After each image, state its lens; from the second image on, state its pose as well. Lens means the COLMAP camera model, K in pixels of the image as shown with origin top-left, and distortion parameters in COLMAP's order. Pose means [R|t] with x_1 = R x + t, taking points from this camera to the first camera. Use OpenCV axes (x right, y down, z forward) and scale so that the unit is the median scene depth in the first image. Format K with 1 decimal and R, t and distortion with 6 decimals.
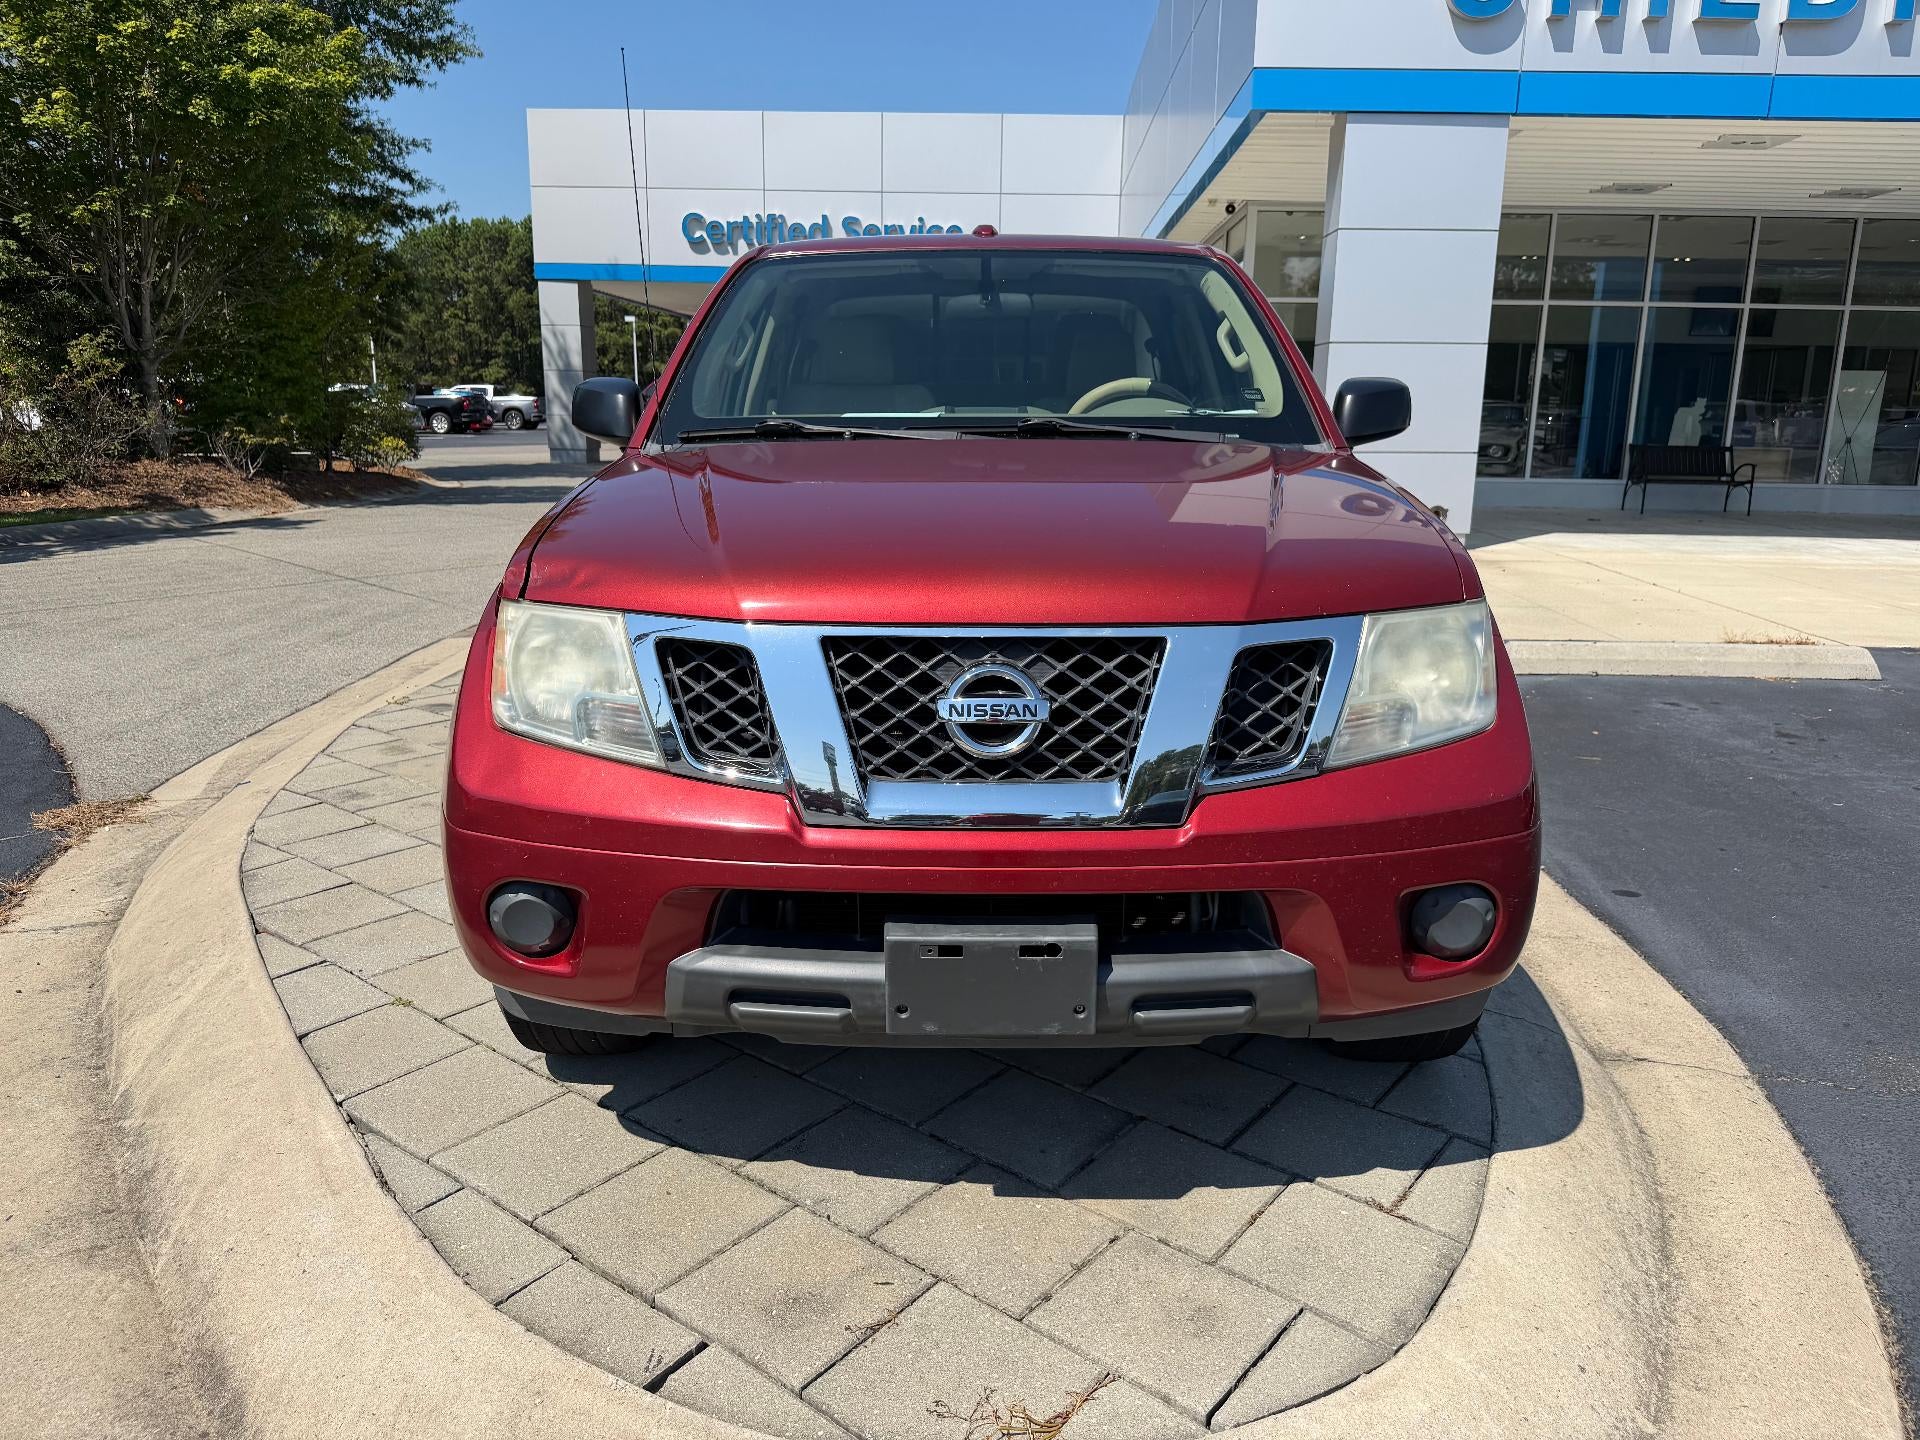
lens RADIAL K [[1357.3, 0, 949.6], [0, 1357.3, 717.5], [0, 0, 1]] dist [0.037878, -0.054130]
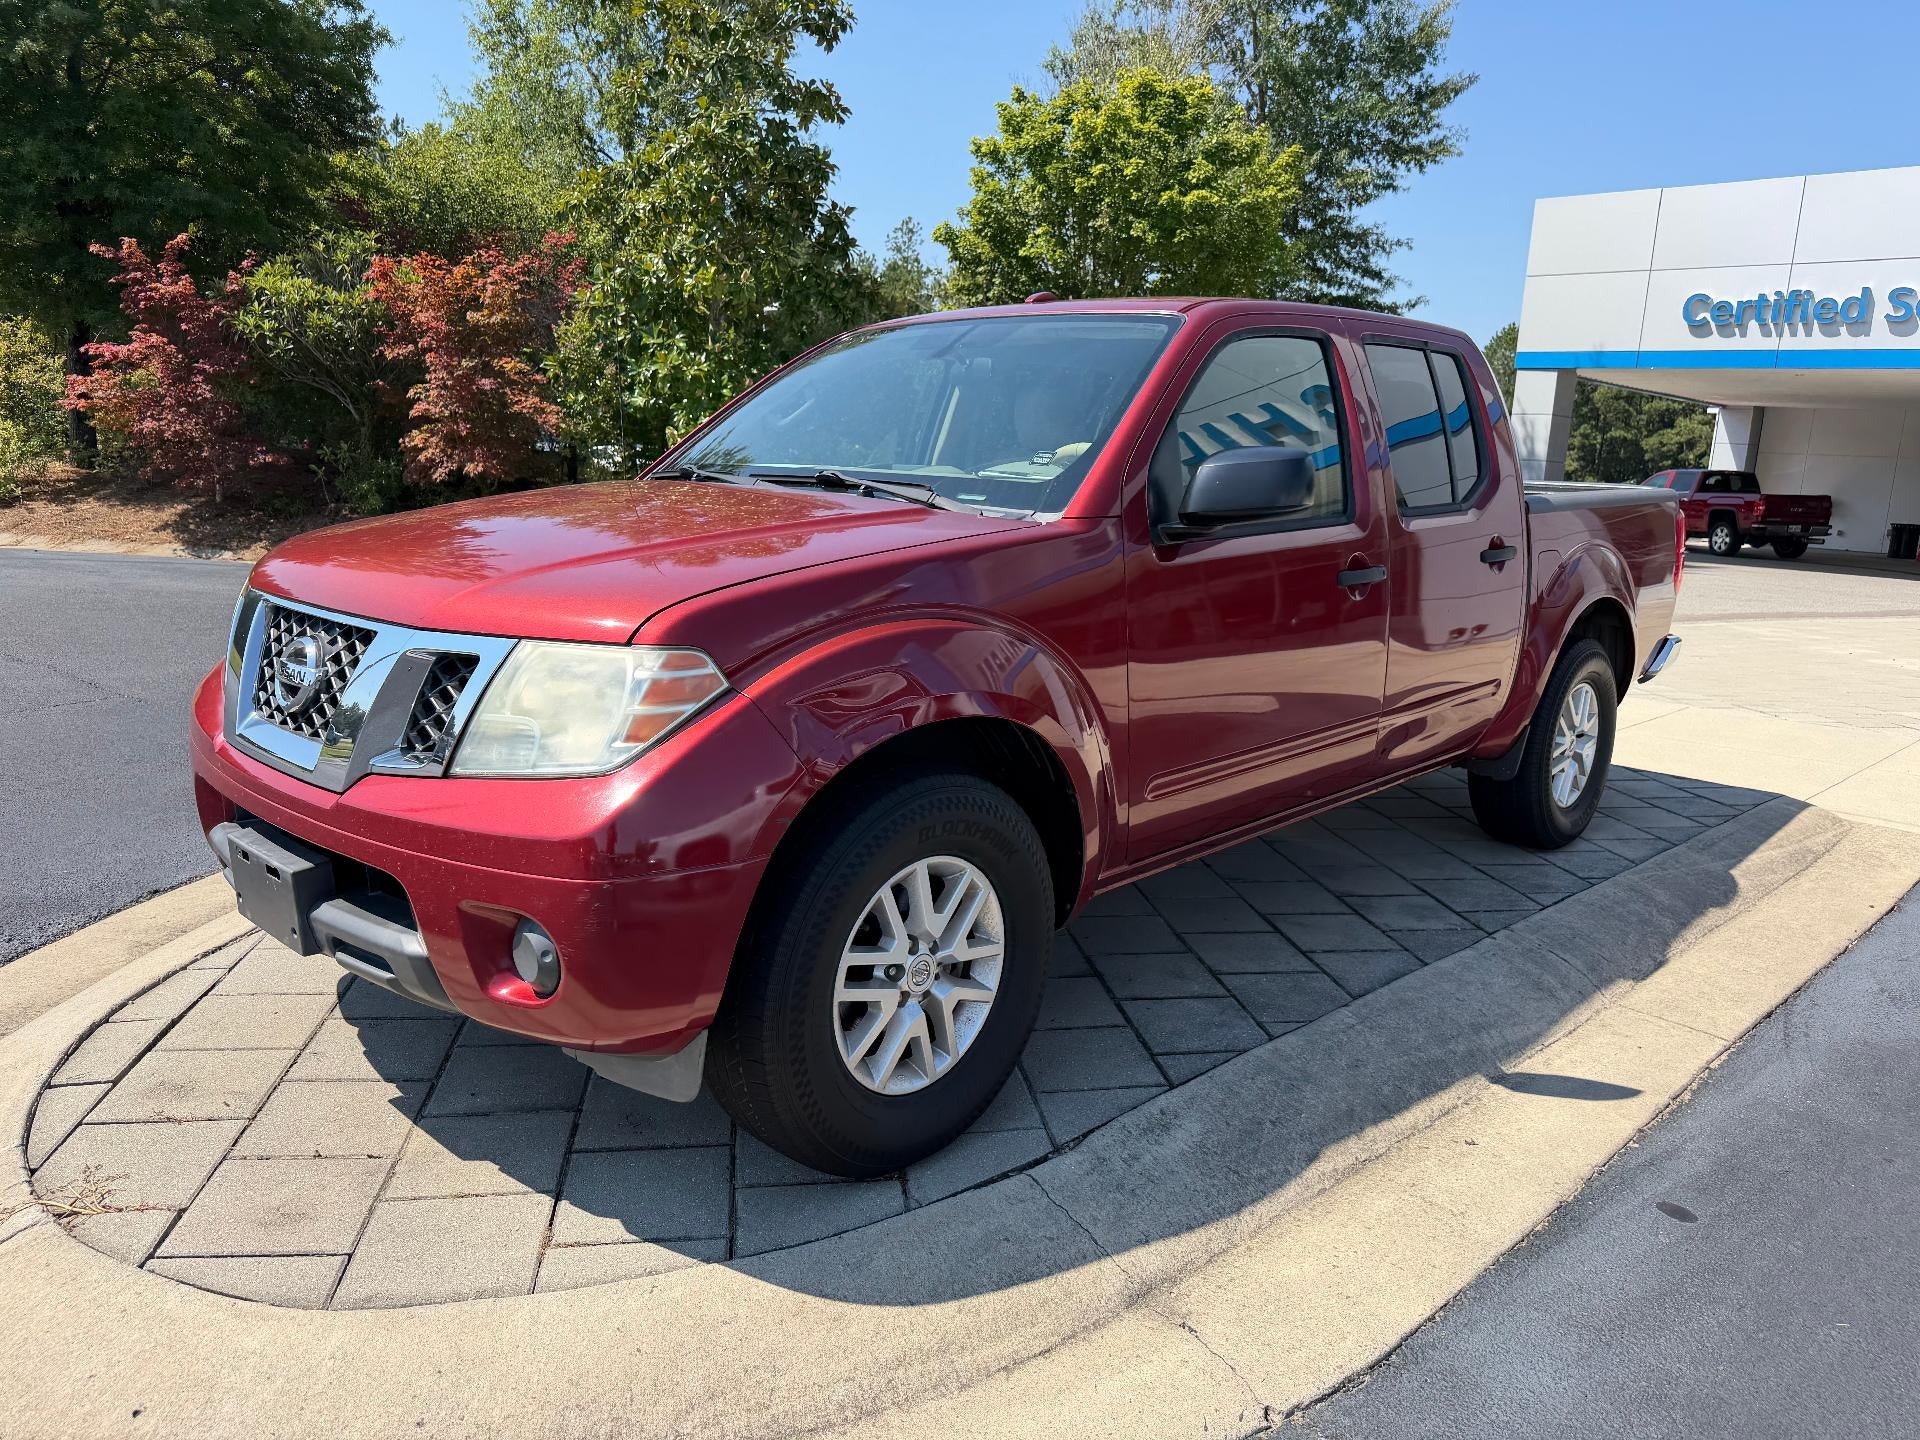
lens RADIAL K [[1357.3, 0, 968.7], [0, 1357.3, 710.1], [0, 0, 1]] dist [0.037878, -0.054130]
pose [[0.726505, 0.151190, -0.670322, 0.129246], [-0.197333, 0.980310, 0.007234, -0.009859], [0.658217, 0.127021, 0.742035, 0.046457]]
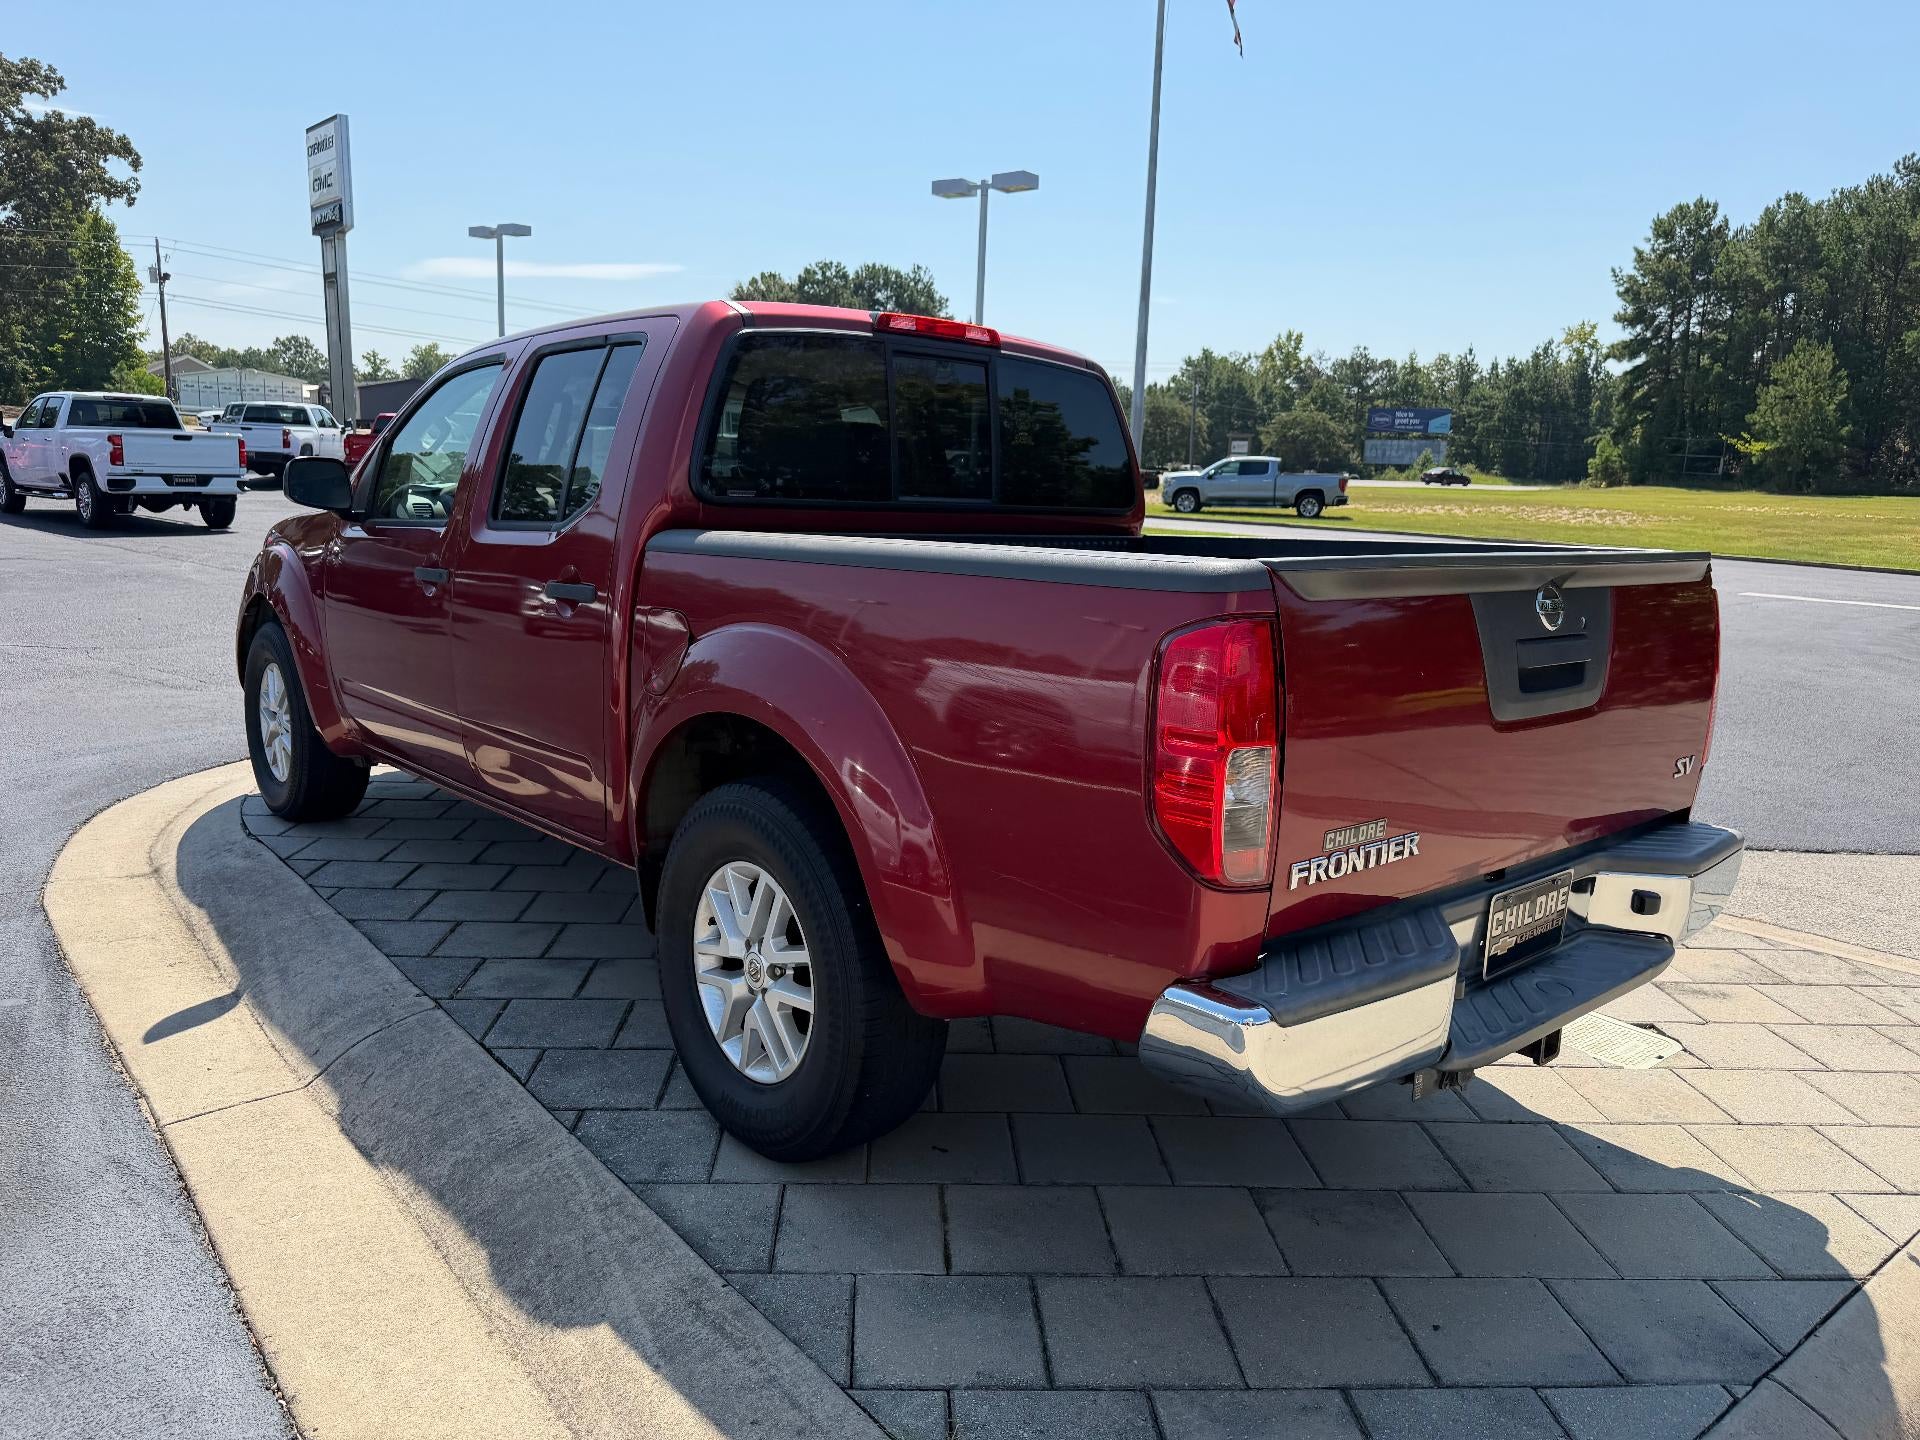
lens RADIAL K [[1357.3, 0, 965.9], [0, 1357.3, 737.5], [0, 0, 1]] dist [0.037878, -0.054130]
pose [[-0.750303, 0.090406, -0.654884, 0.117662], [-0.198692, 0.913968, 0.353814, -0.093884], [0.630529, 0.395588, -0.667790, 0.377926]]
